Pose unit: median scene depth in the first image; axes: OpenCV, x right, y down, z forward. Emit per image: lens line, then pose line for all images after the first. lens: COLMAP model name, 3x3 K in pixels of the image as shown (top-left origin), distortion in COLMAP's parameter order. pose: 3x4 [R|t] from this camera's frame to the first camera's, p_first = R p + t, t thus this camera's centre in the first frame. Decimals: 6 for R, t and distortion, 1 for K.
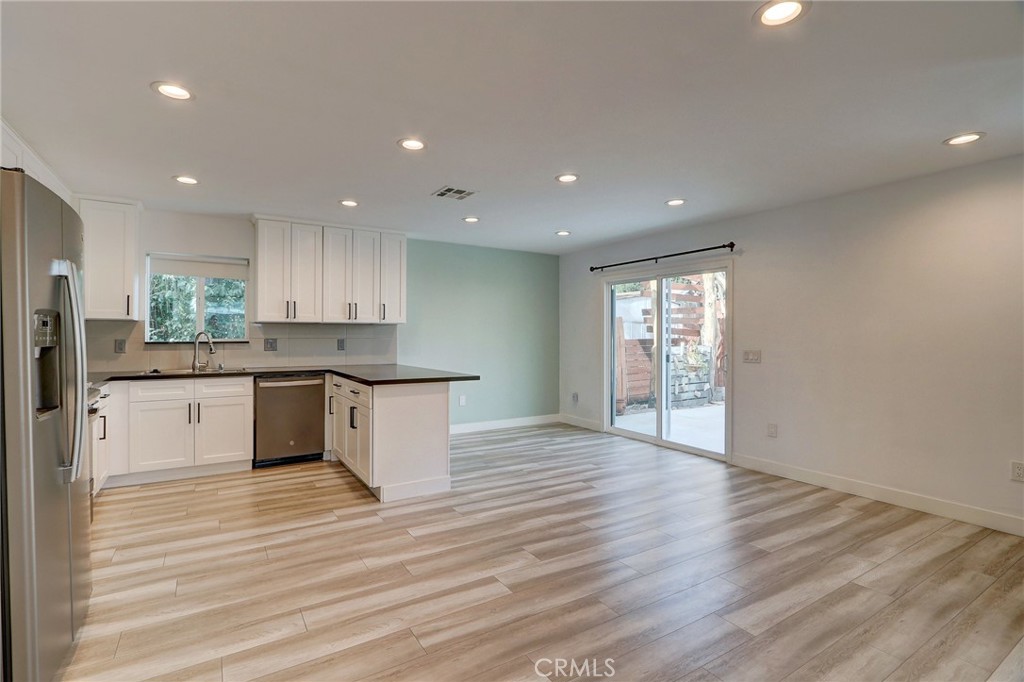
lens RADIAL K [[476.9, 0, 499.7], [0, 476.9, 334.3], [0, 0, 1]] dist [-0.015010, 0.001647]
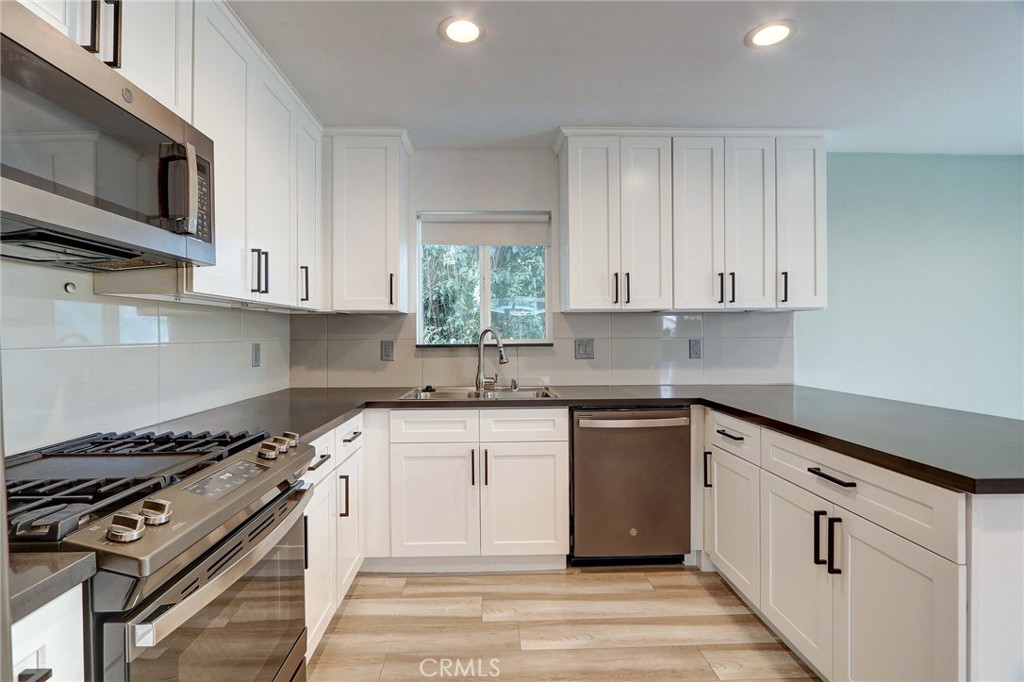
lens RADIAL K [[476.9, 0, 499.7], [0, 476.9, 334.3], [0, 0, 1]] dist [-0.015010, 0.001647]
pose [[0.865355, -0.007120, -0.501109, -0.280181], [0.009347, 0.999954, 0.001933, 0.001011], [0.501073, -0.006357, 0.865382, 0.432635]]
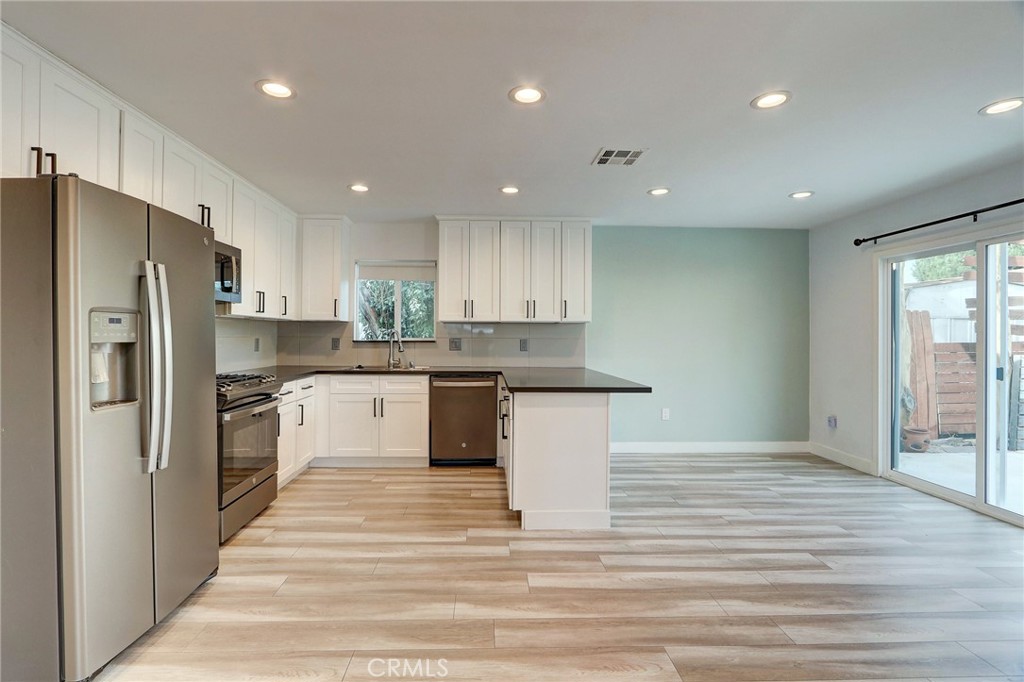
lens RADIAL K [[476.9, 0, 499.7], [0, 476.9, 334.3], [0, 0, 1]] dist [-0.015010, 0.001647]
pose [[0.869100, 0.001467, -0.494634, 0.104537], [-0.002688, 0.999995, -0.001758, 0.002425], [0.494629, 0.002858, 0.869099, 0.173778]]
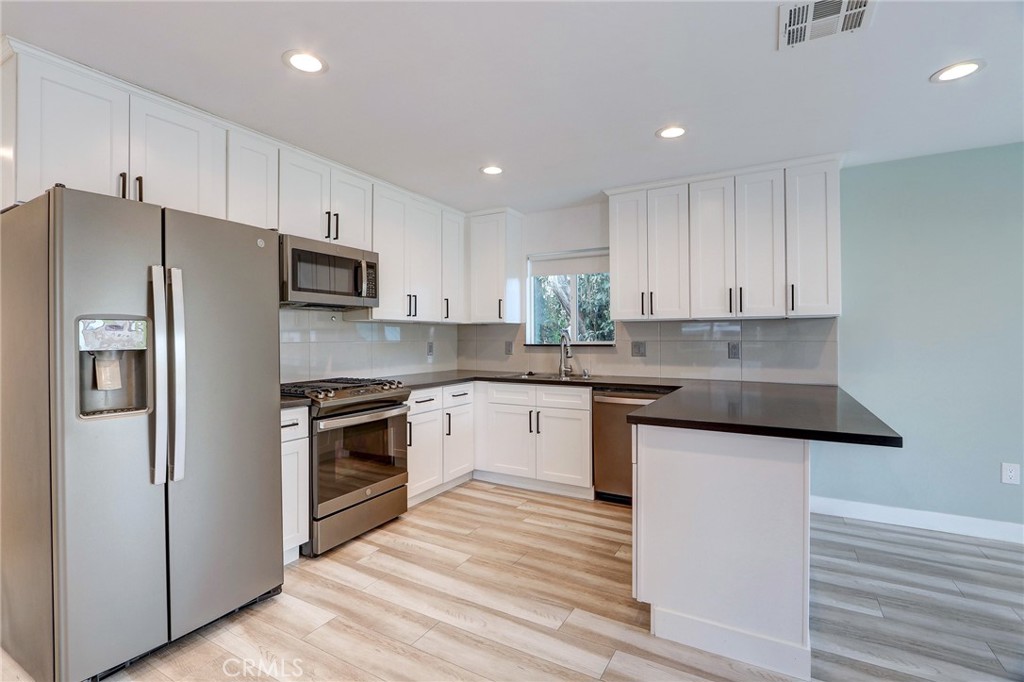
lens RADIAL K [[476.9, 0, 499.7], [0, 476.9, 334.3], [0, 0, 1]] dist [-0.015010, 0.001647]
pose [[0.470482, -0.009084, -0.882363, 0.123267], [0.006880, 0.999954, -0.006627, 0.001283], [0.882383, -0.002953, 0.470523, 0.432069]]
